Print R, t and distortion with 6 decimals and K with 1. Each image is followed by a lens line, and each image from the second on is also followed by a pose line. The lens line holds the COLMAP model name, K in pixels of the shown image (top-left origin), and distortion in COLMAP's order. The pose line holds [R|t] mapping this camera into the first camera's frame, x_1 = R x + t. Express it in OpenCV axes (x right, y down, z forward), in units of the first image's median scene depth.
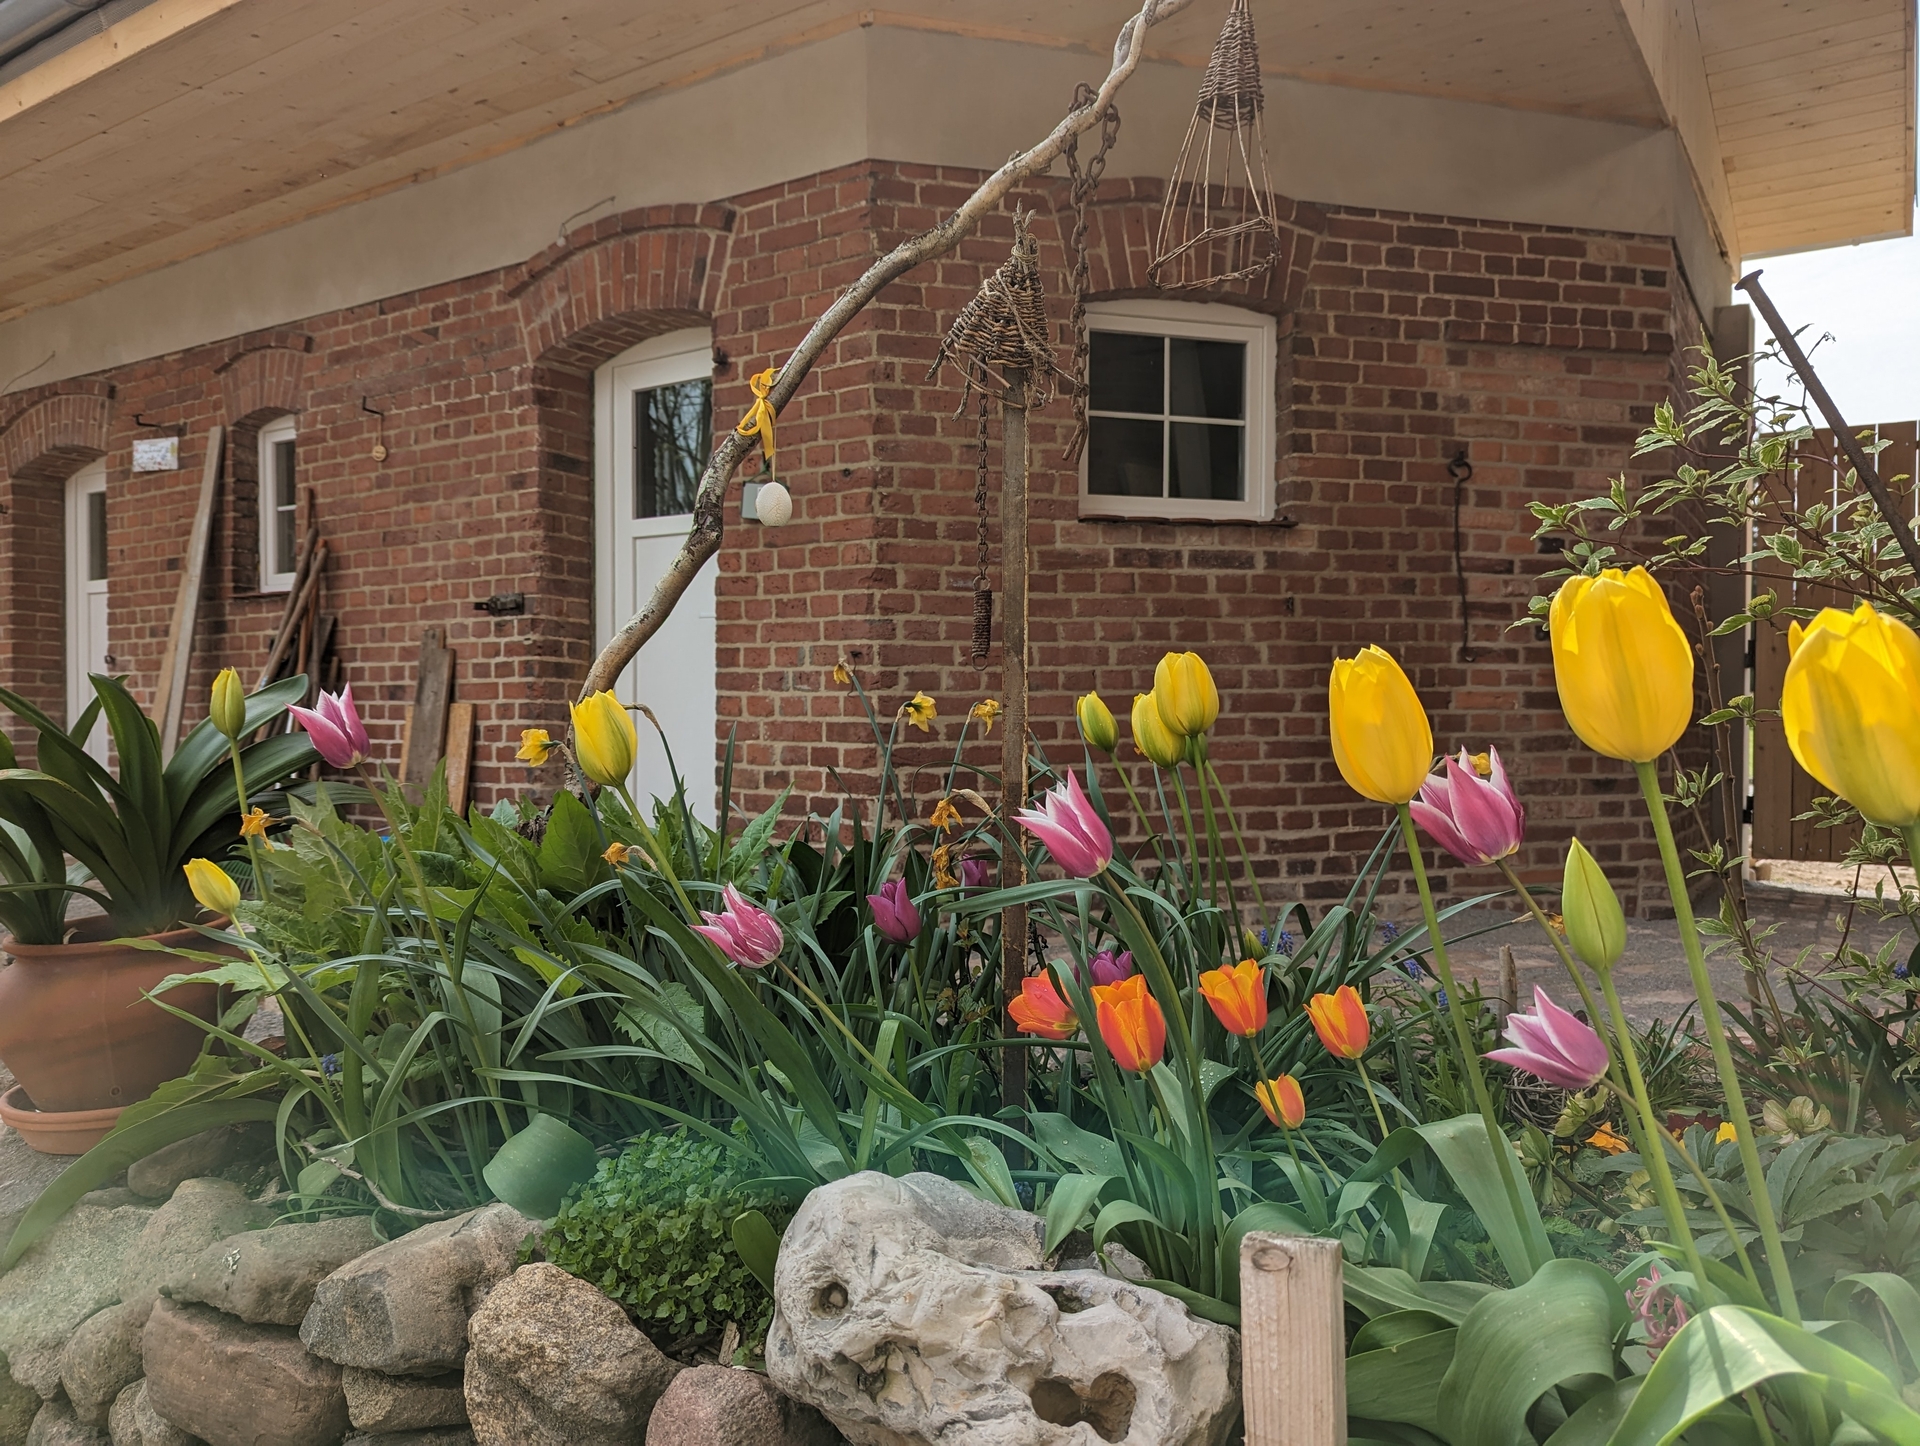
lens RADIAL K [[1343.4, 0, 957.7], [0, 1343.4, 722.7], [0, 0, 1]] dist [0.050129, -0.033555]
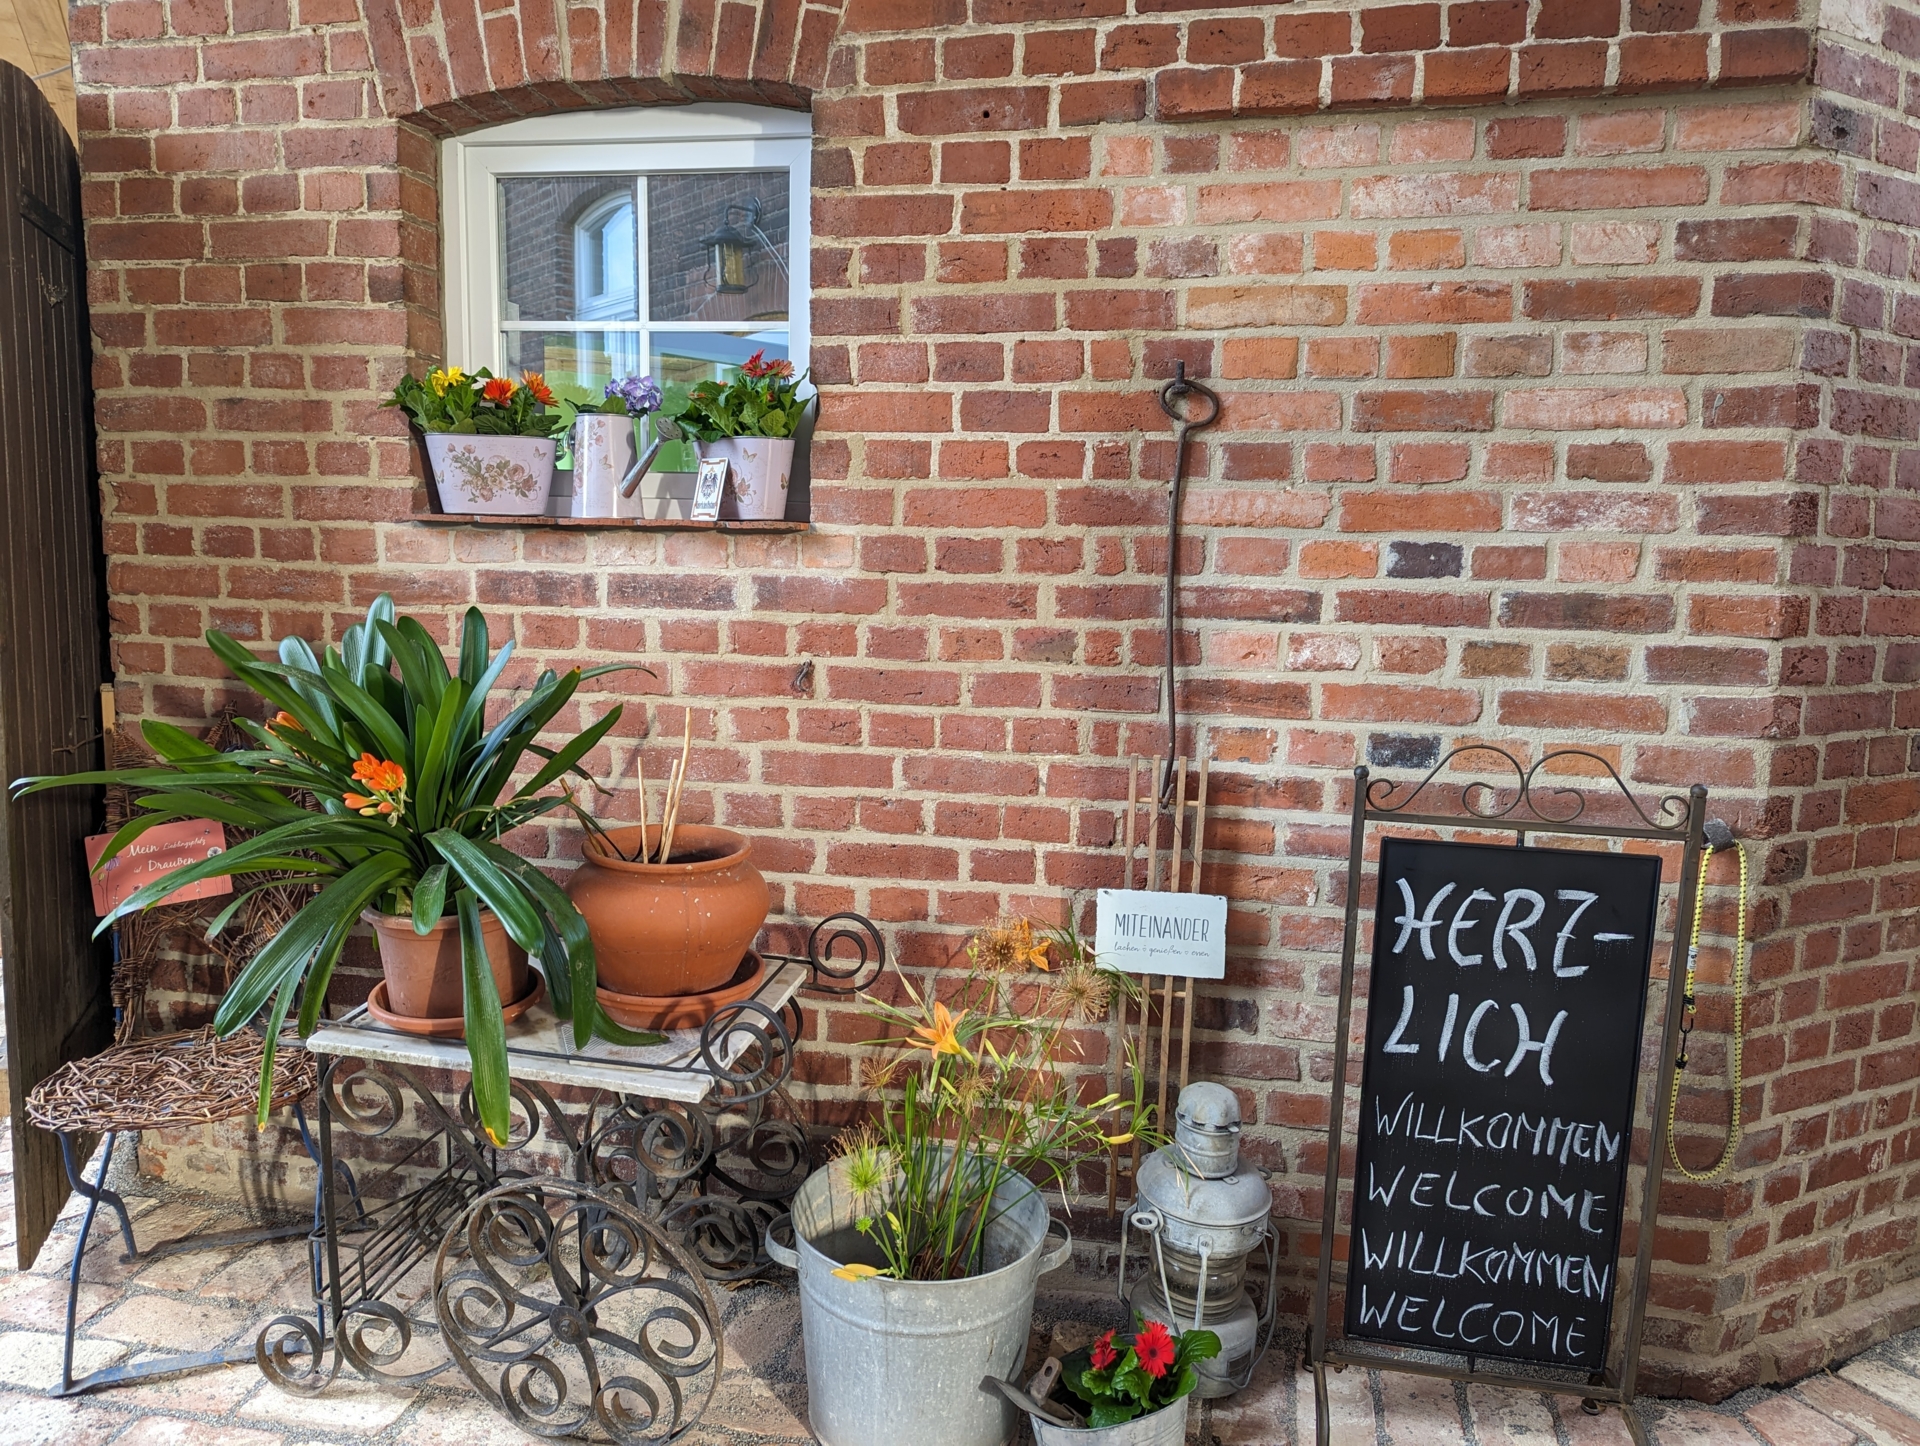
lens RADIAL K [[1343.4, 0, 962.3], [0, 1343.4, 731.5], [0, 0, 1]] dist [0.050129, -0.033555]
pose [[0.884946, 0.081945, -0.458427, 0.539676], [-0.031443, 0.992664, 0.116744, -0.128300], [0.464631, -0.088898, 0.881031, 0.550337]]
